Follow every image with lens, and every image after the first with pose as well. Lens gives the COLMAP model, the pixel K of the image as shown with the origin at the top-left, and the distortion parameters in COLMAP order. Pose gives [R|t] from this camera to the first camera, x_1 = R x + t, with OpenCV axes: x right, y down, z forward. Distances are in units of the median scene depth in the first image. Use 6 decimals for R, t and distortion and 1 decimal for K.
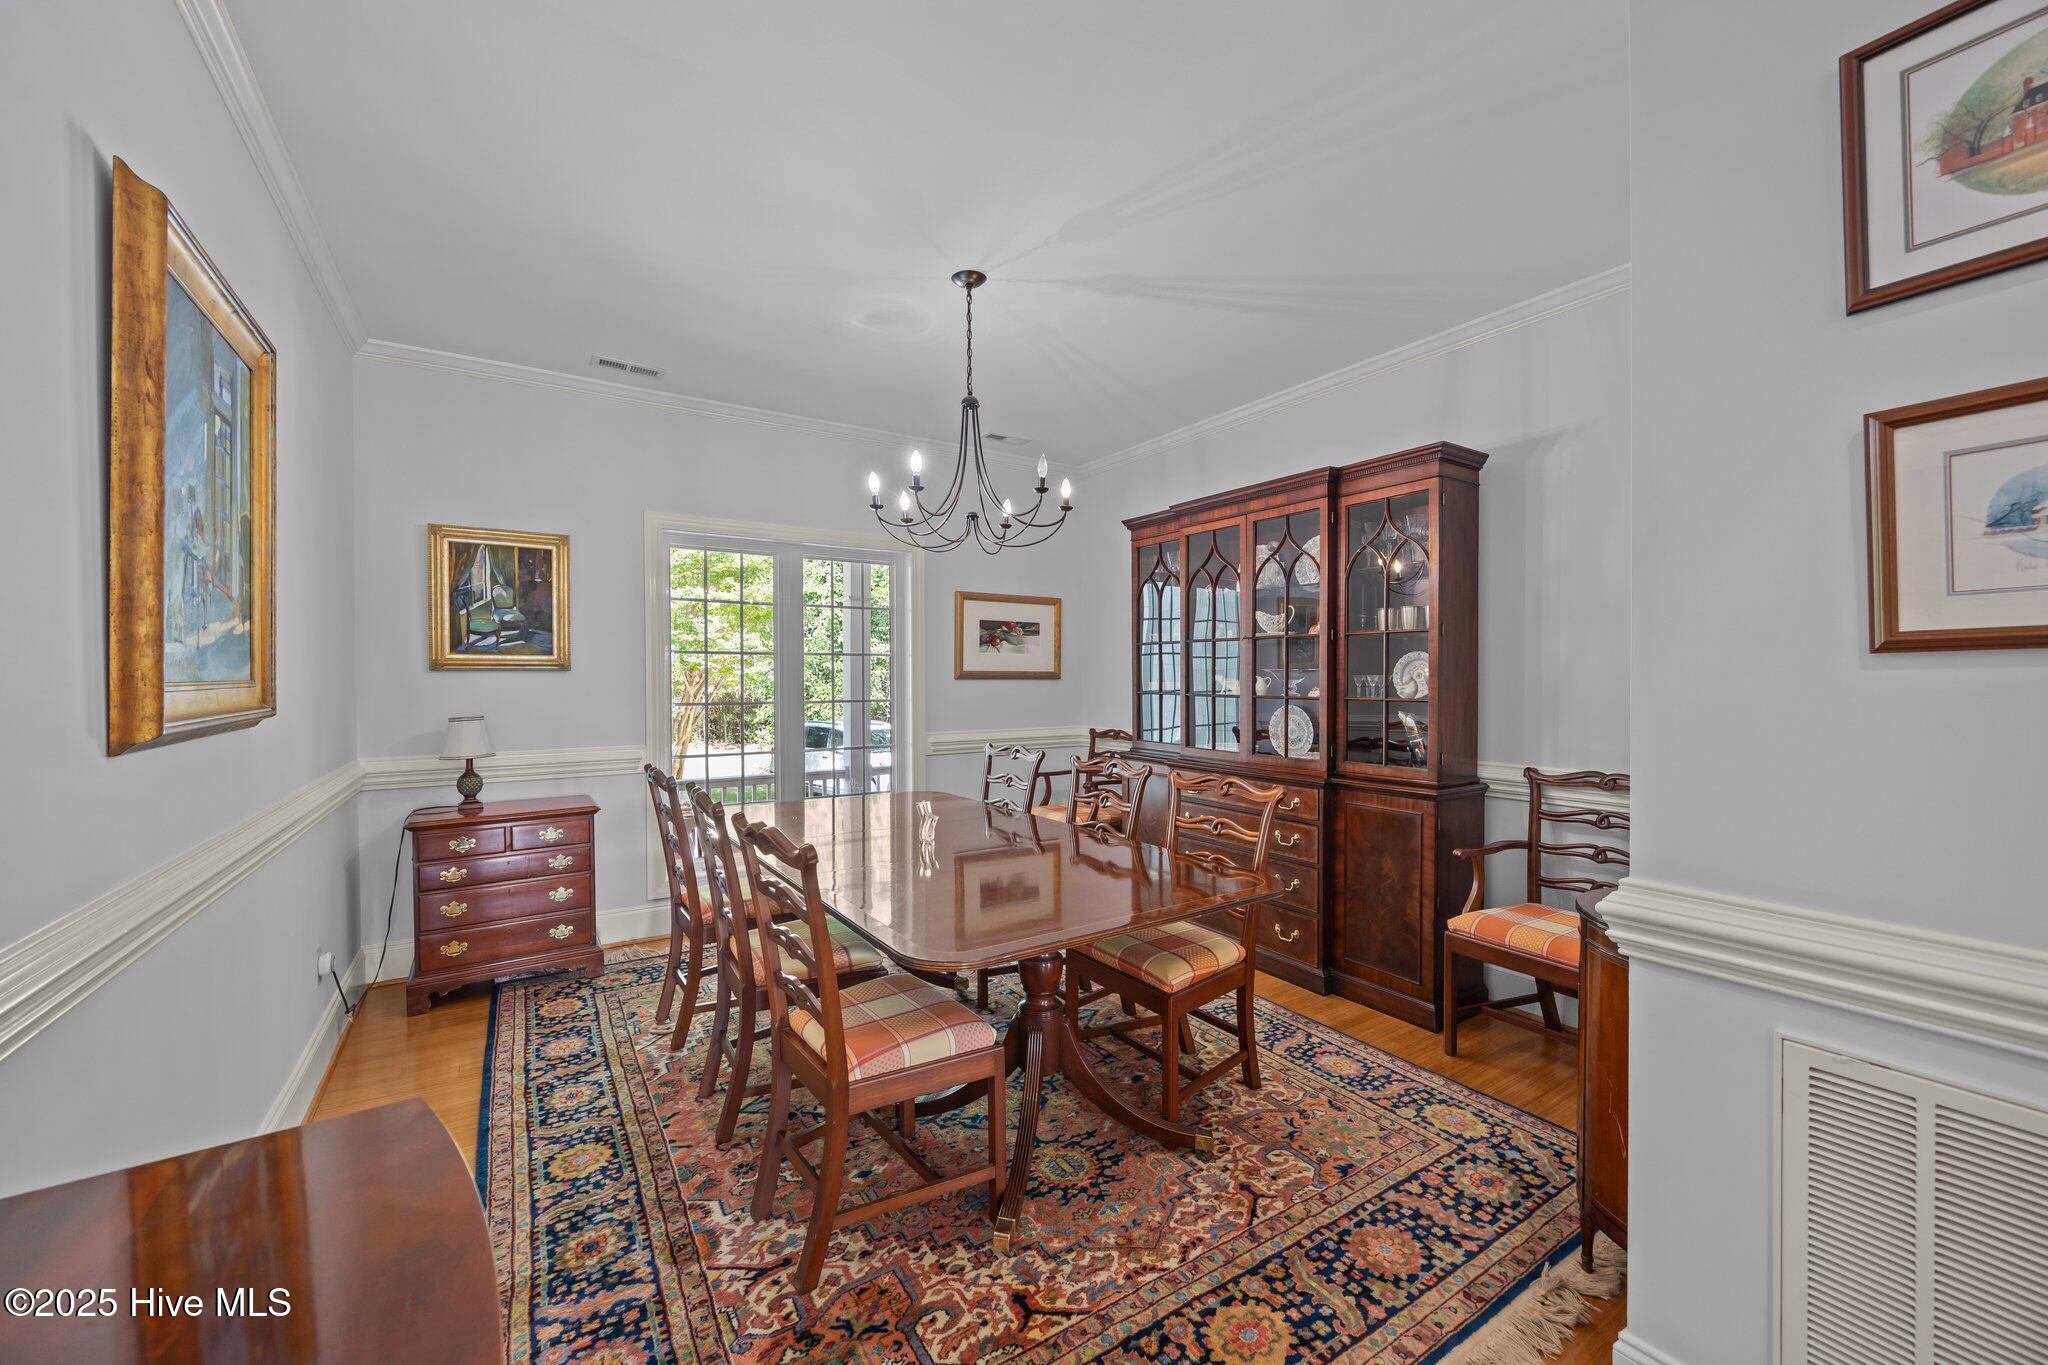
lens RADIAL K [[787.8, 0, 1022.8], [0, 787.8, 679.8], [0, 0, 1]] dist [0.000848, -0.000398]
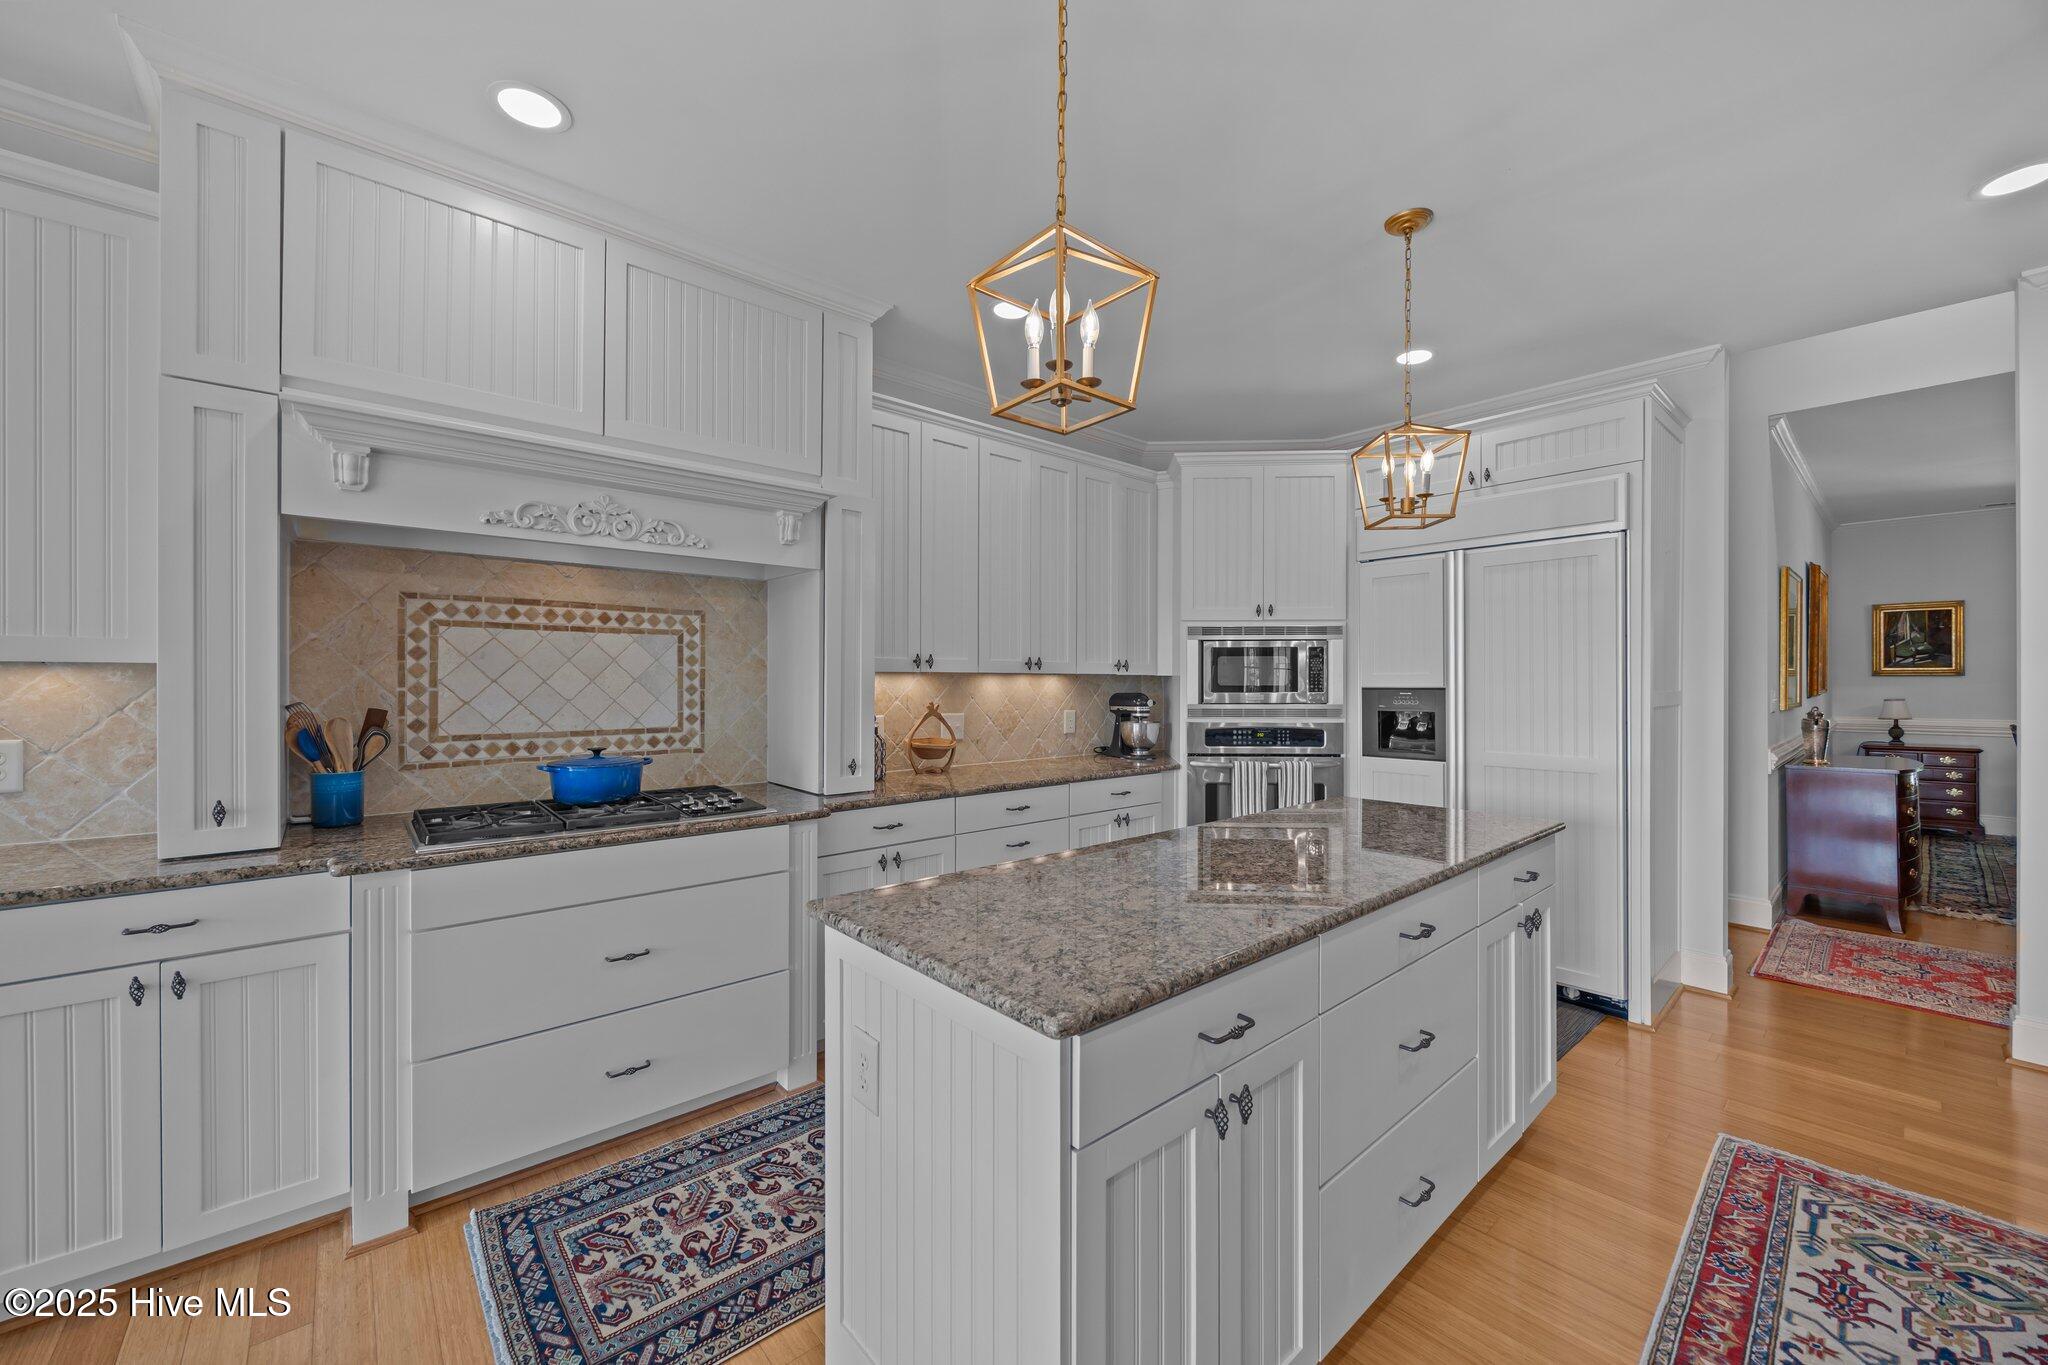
lens RADIAL K [[787.8, 0, 1022.8], [0, 787.8, 683.4], [0, 0, 1]] dist [0.000848, -0.000398]
pose [[0.124843, 0.004269, -0.992167, 1.014588], [-0.000457, 0.999991, 0.004245, 0.000928], [0.992176, -0.000076, 0.124843, -1.462366]]
